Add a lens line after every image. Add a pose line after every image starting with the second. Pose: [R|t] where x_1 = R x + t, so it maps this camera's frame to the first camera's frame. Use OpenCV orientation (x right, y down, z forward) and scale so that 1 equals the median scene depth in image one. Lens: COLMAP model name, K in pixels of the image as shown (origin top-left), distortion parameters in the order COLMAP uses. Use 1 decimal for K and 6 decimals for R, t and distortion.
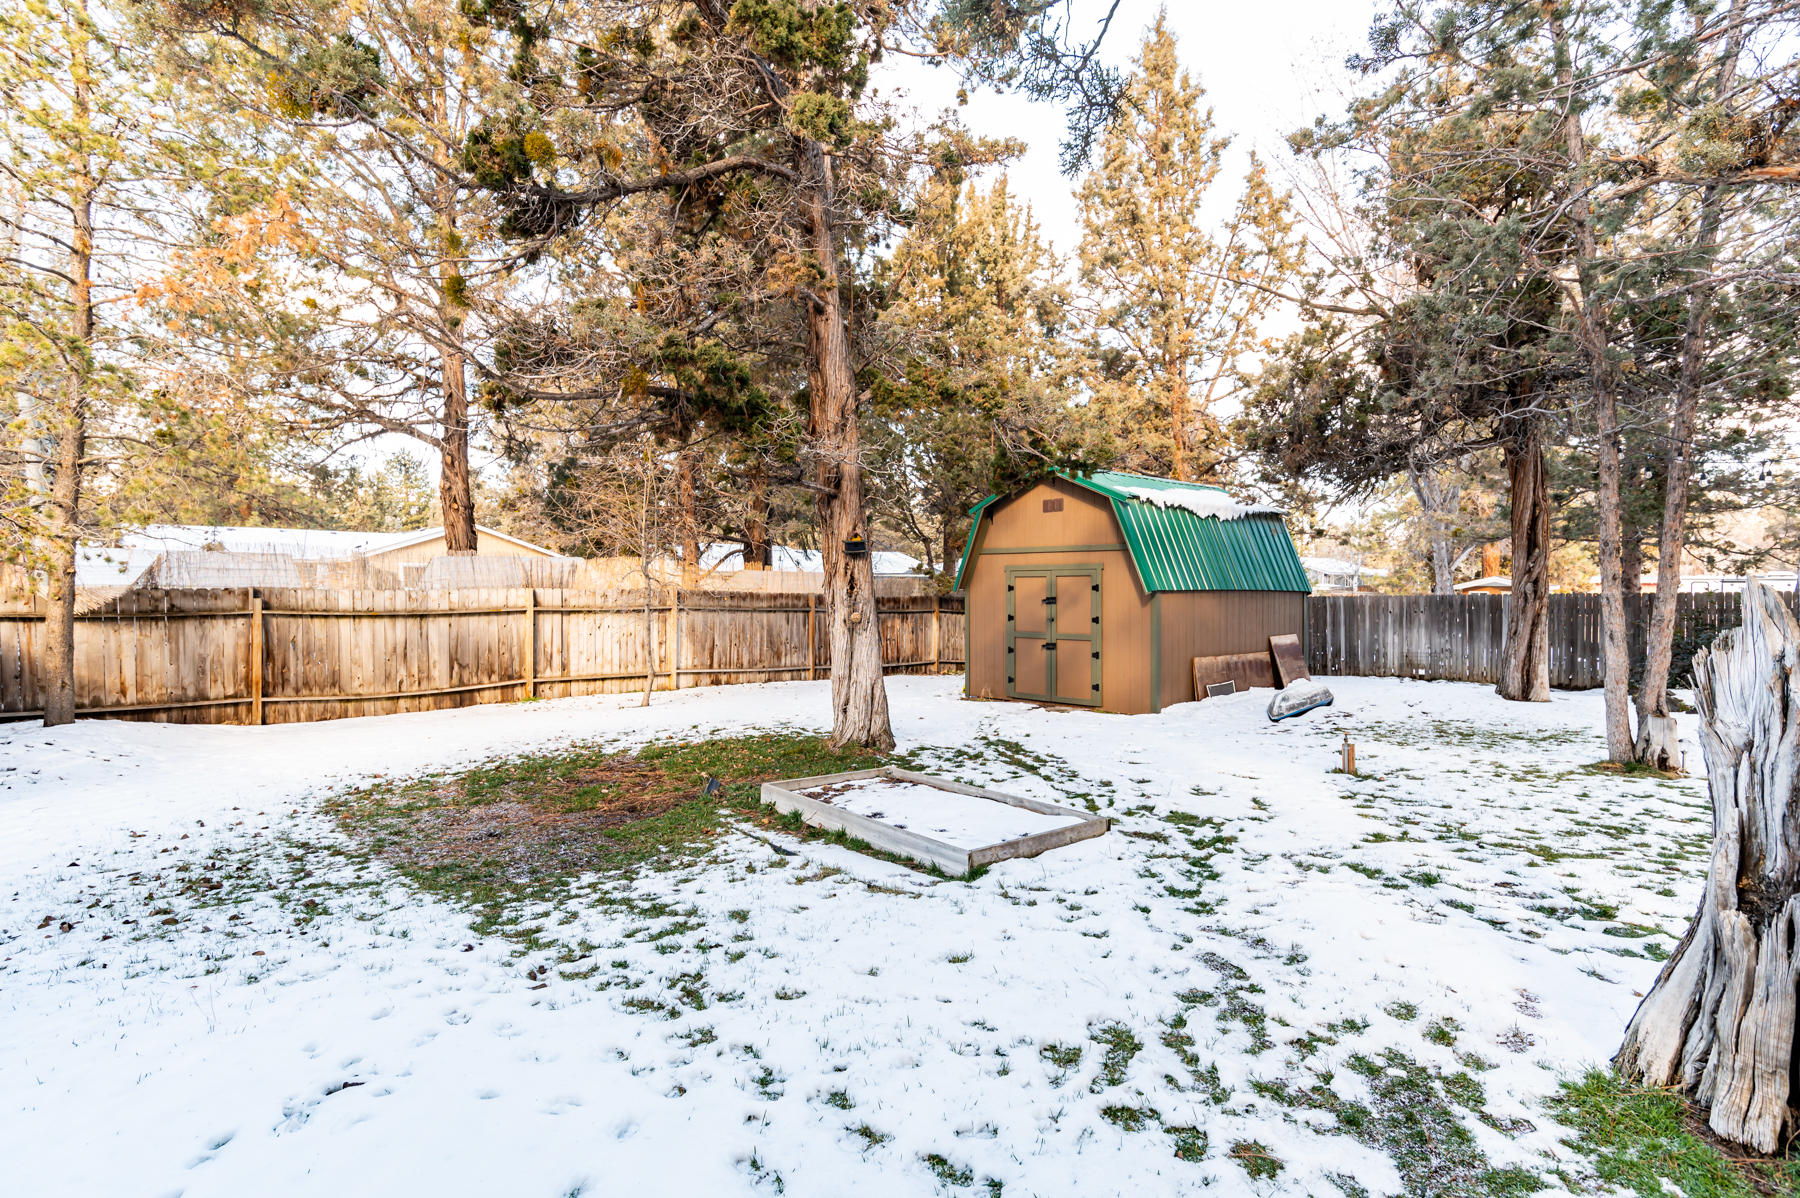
lens RADIAL K [[908.9, 0, 895.3], [0, 908.9, 593.1], [0, 0, 1]] dist [0.017183, 0.001387]
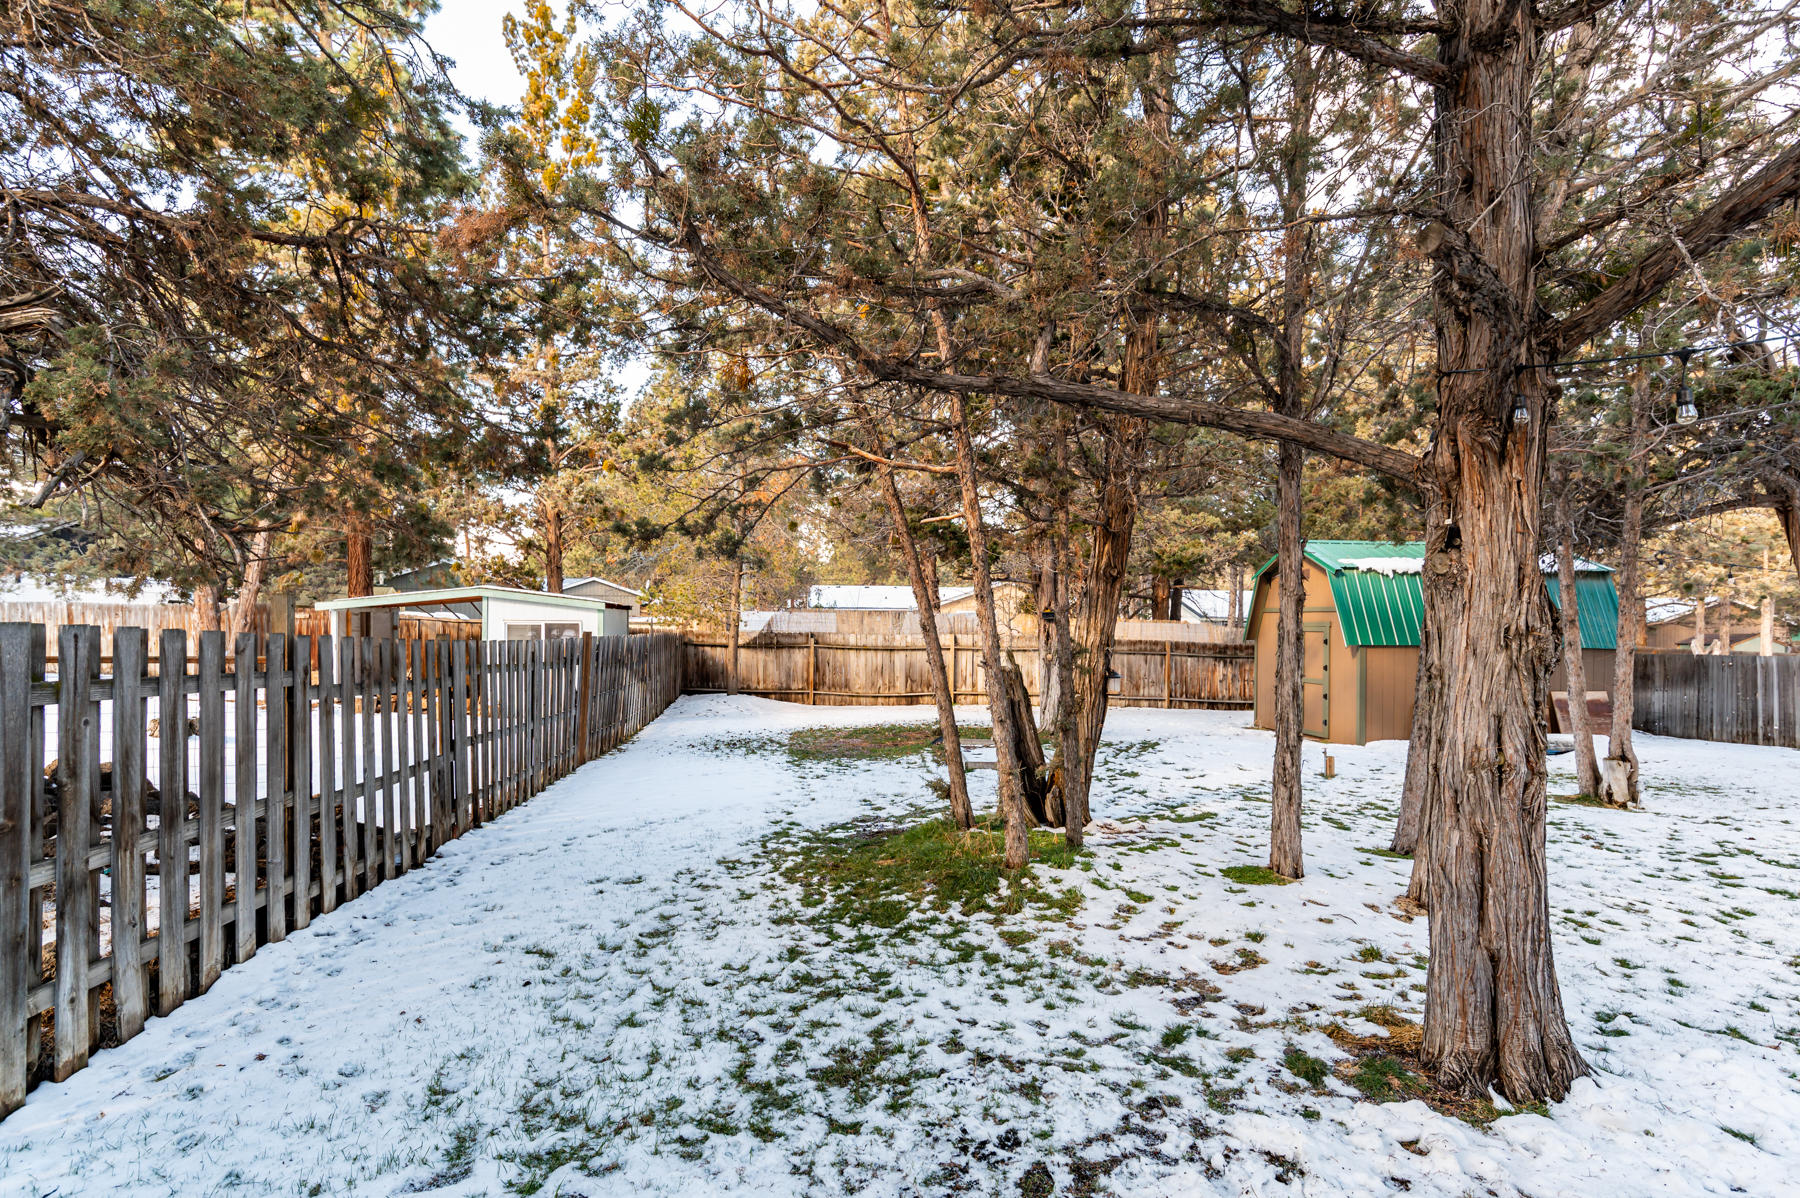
lens RADIAL K [[908.9, 0, 884.0], [0, 908.9, 627.5], [0, 0, 1]] dist [0.017183, 0.001387]
pose [[0.787141, 0.011338, -0.616668, 0.583754], [-0.014903, 0.999889, -0.000639, -0.017311], [0.616593, 0.009693, 0.787223, -0.390033]]
